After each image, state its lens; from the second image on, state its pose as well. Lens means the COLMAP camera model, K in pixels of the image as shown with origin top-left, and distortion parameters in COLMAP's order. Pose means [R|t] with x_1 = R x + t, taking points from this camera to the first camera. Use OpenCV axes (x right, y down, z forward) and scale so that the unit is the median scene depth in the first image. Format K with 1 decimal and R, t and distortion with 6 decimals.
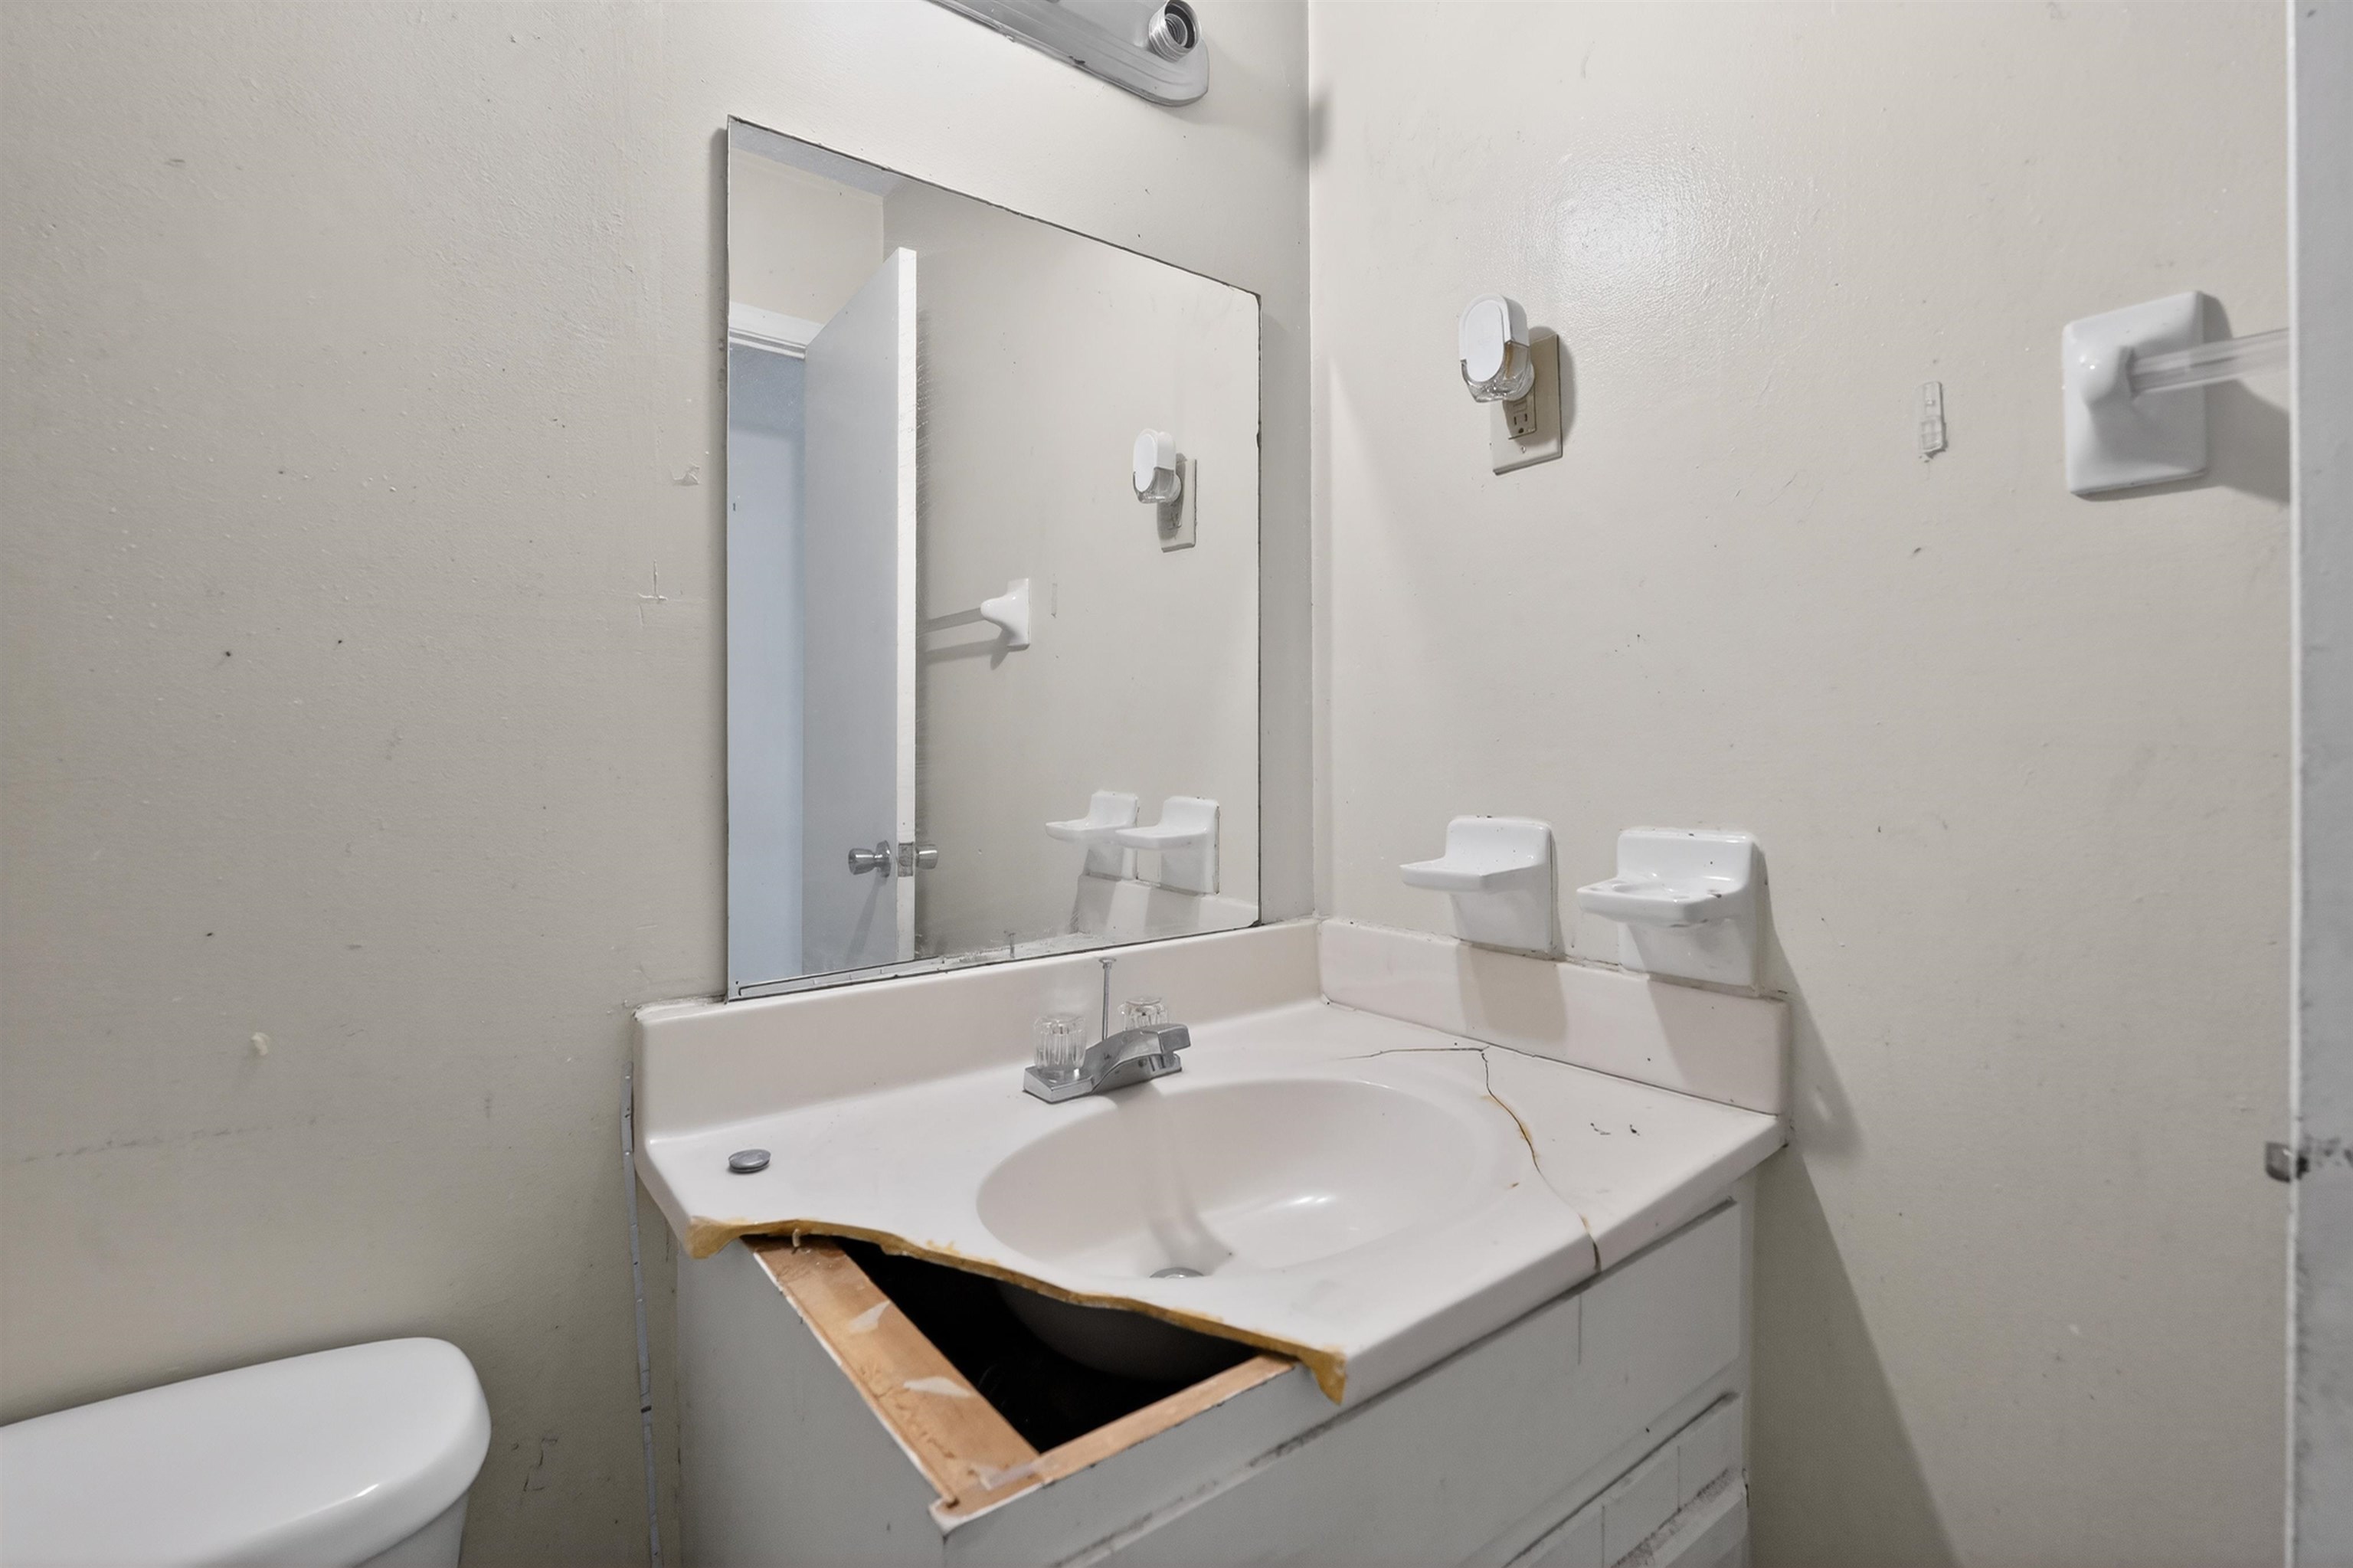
lens RADIAL K [[1070.0, 0, 1175.2], [0, 1070.0, 743.1], [0, 0, 1]] dist [-0.019407, -0.000439]
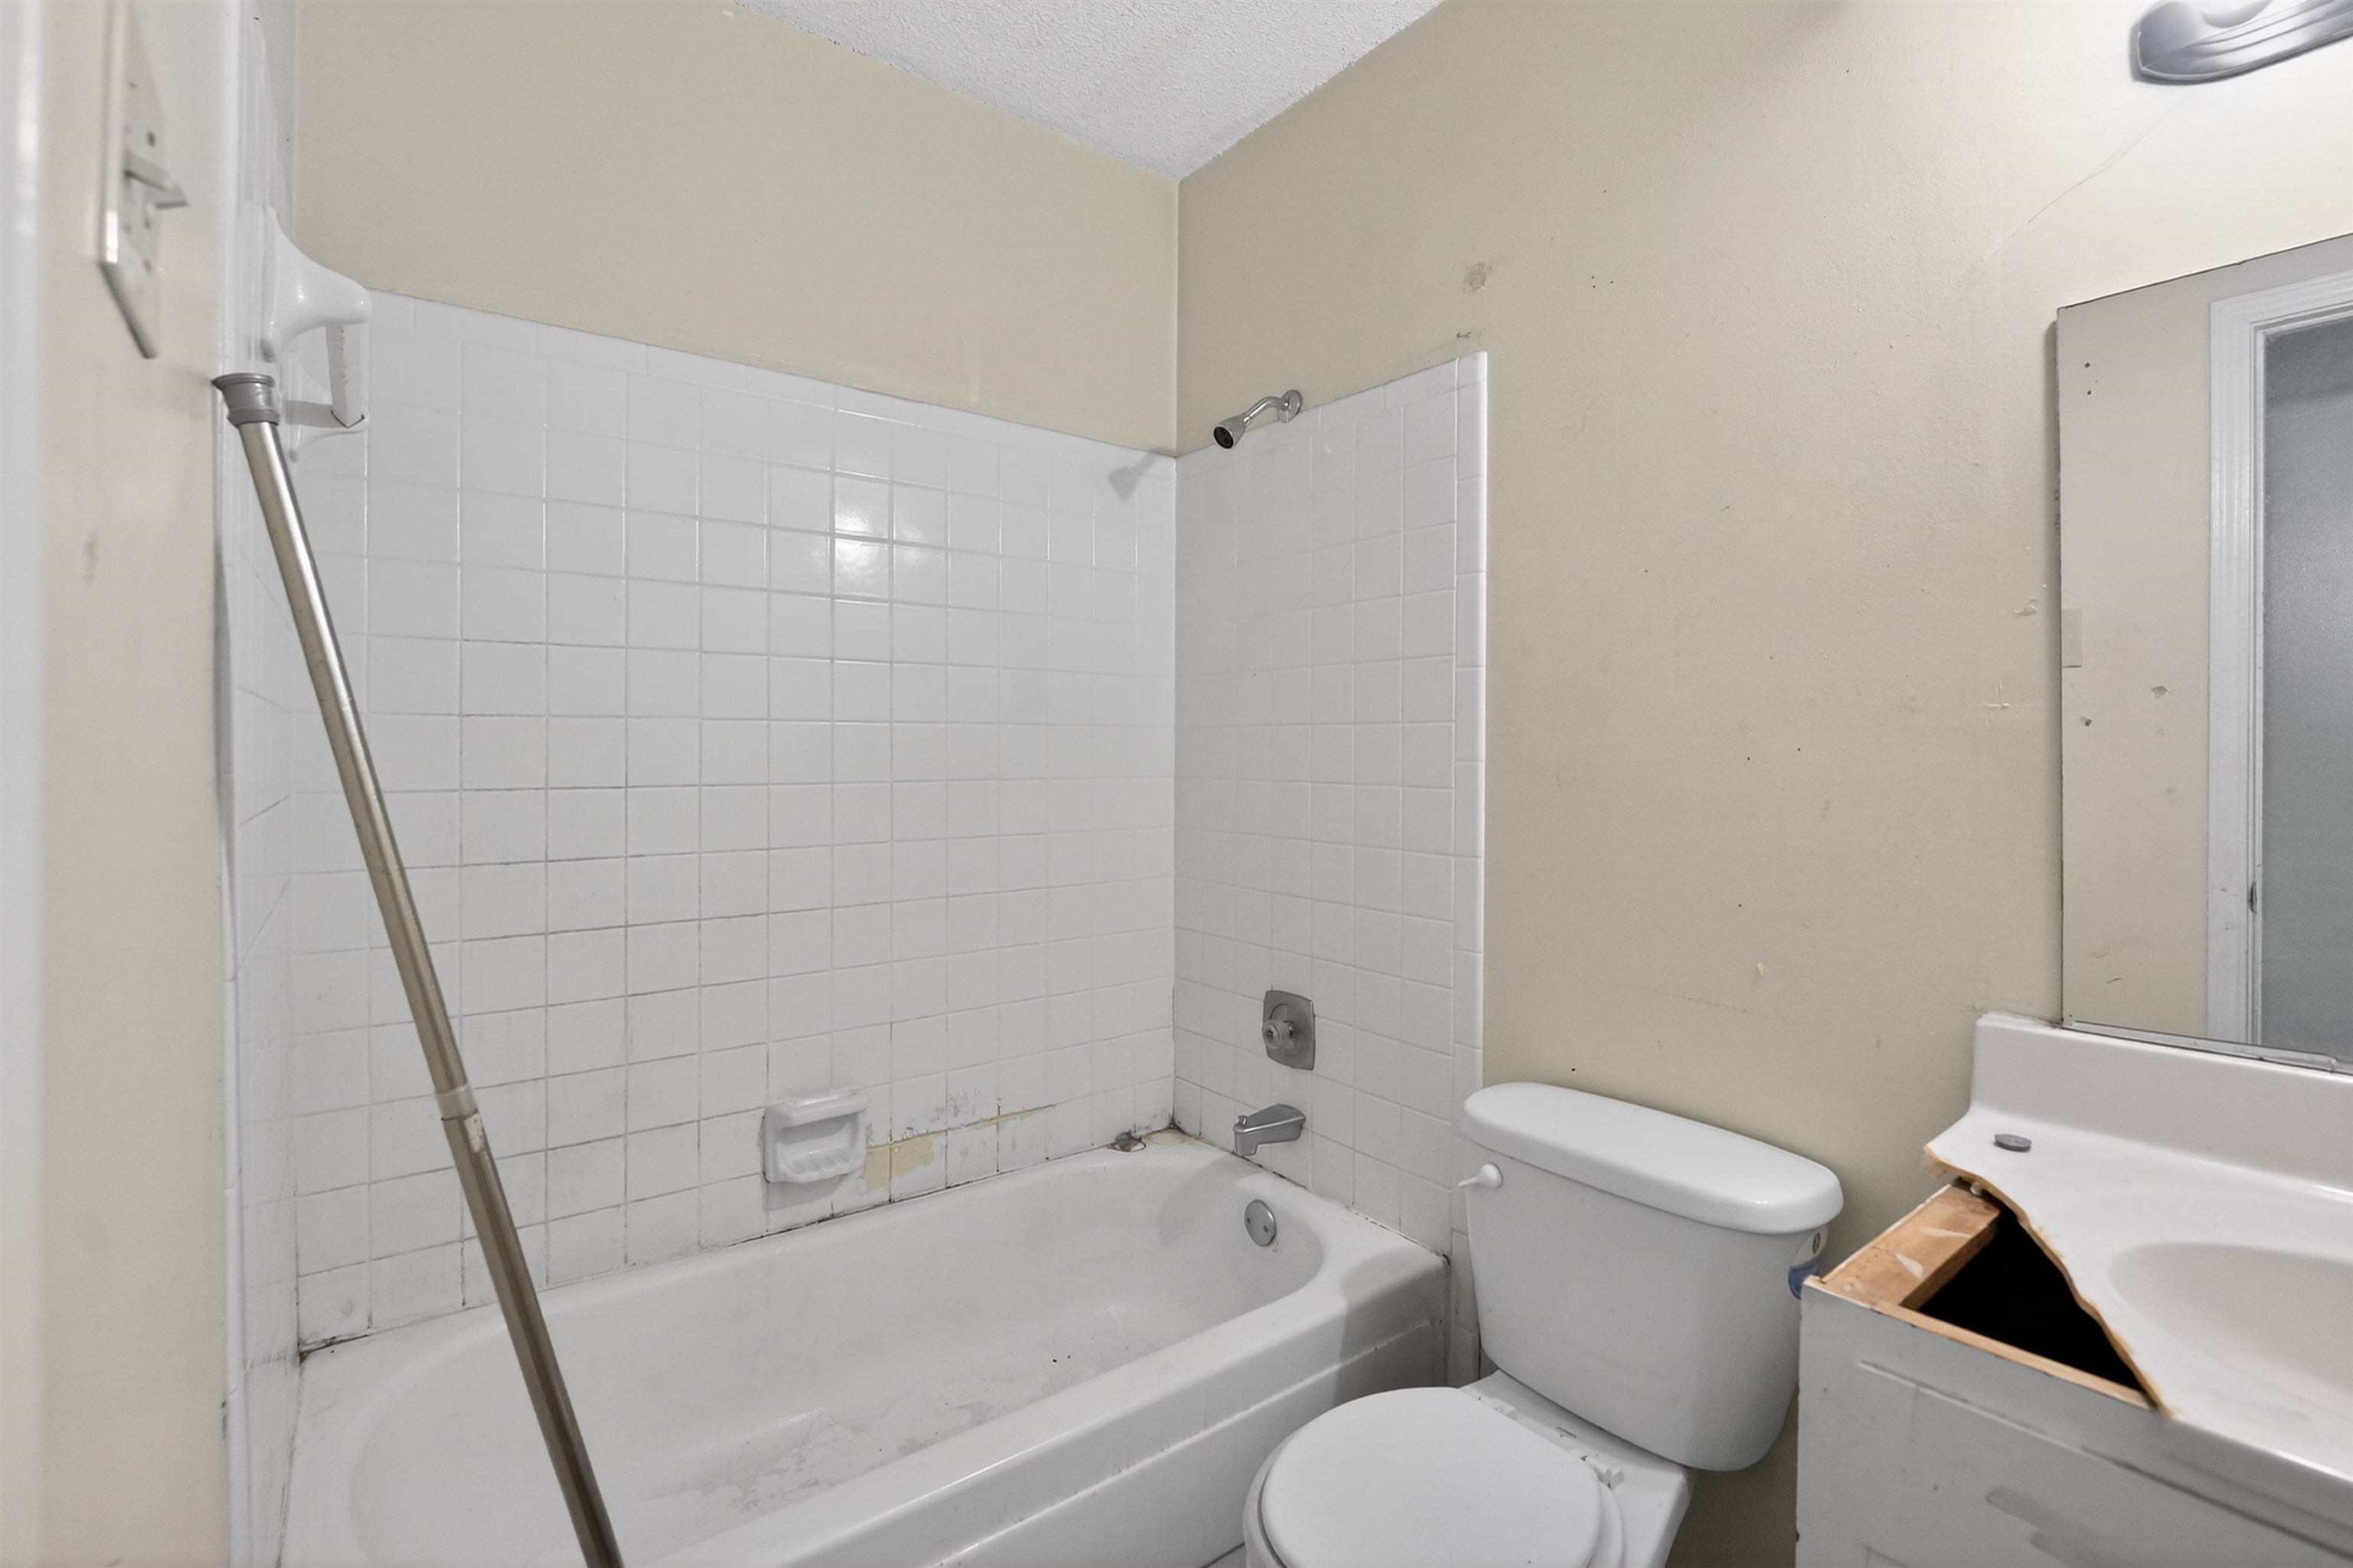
lens RADIAL K [[1070.0, 0, 1175.2], [0, 1070.0, 743.1], [0, 0, 1]] dist [-0.019407, -0.000439]
pose [[0.027400, -0.002707, -0.999621, 0.868859], [-0.002491, 0.999993, -0.002776, -0.091611], [0.999621, 0.002566, 0.027393, -0.064927]]
